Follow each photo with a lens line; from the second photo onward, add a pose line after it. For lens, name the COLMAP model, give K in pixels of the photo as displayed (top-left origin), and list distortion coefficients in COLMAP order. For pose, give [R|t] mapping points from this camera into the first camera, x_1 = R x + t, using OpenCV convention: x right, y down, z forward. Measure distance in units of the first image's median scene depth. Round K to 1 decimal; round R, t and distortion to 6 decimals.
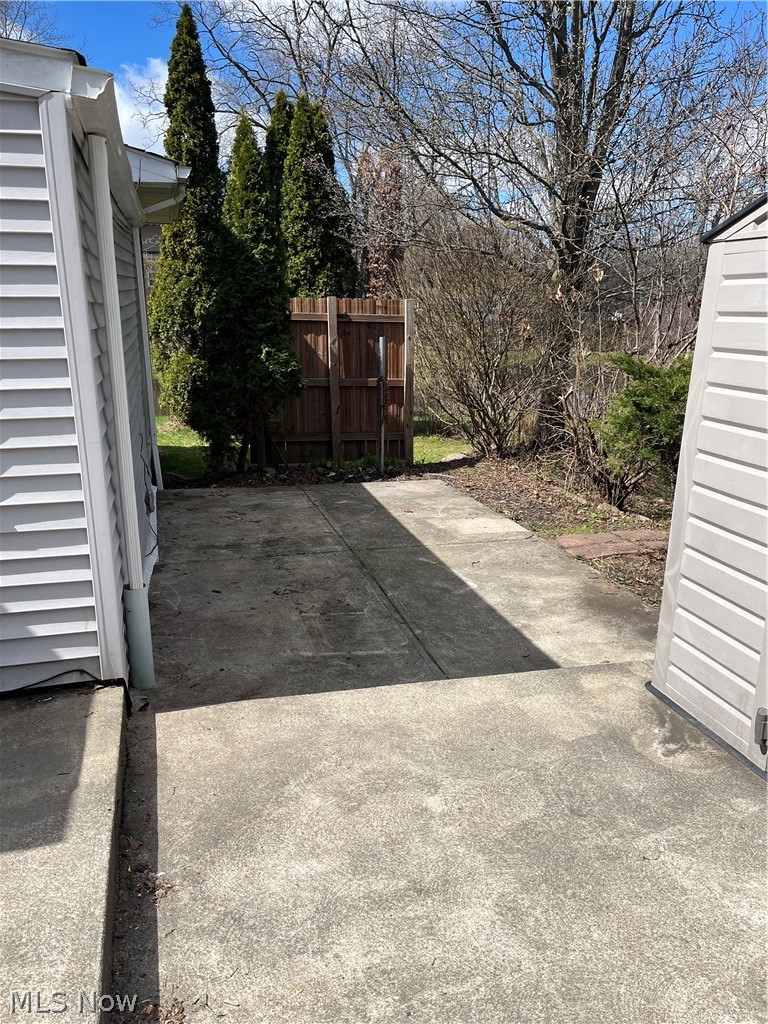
lens RADIAL K [[779.6, 0, 381.6], [0, 779.6, 515.3], [0, 0, 1]] dist [0.027999, -0.009199]
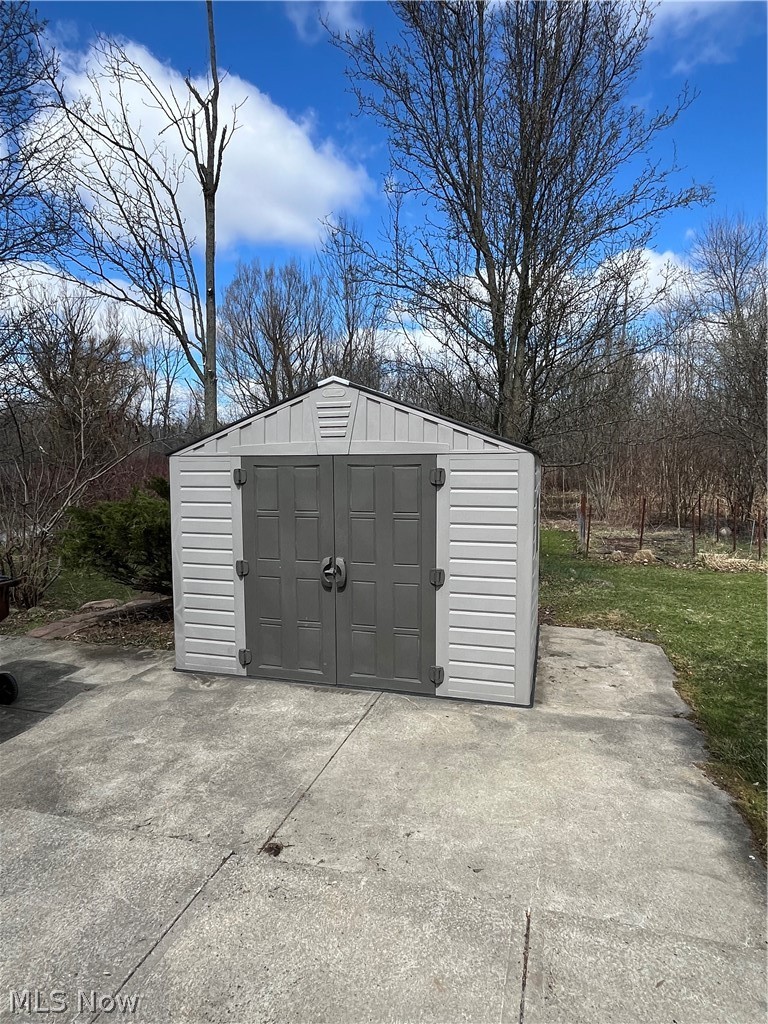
lens RADIAL K [[595.4, 0, 381.7], [0, 595.4, 509.6], [0, 0, 1]] dist [-0.001960, 0.003089]
pose [[0.519806, -0.093442, 0.849159, -0.707310], [0.236890, 0.970786, -0.038184, 0.008256], [-0.820783, 0.221005, 0.526756, -0.345857]]
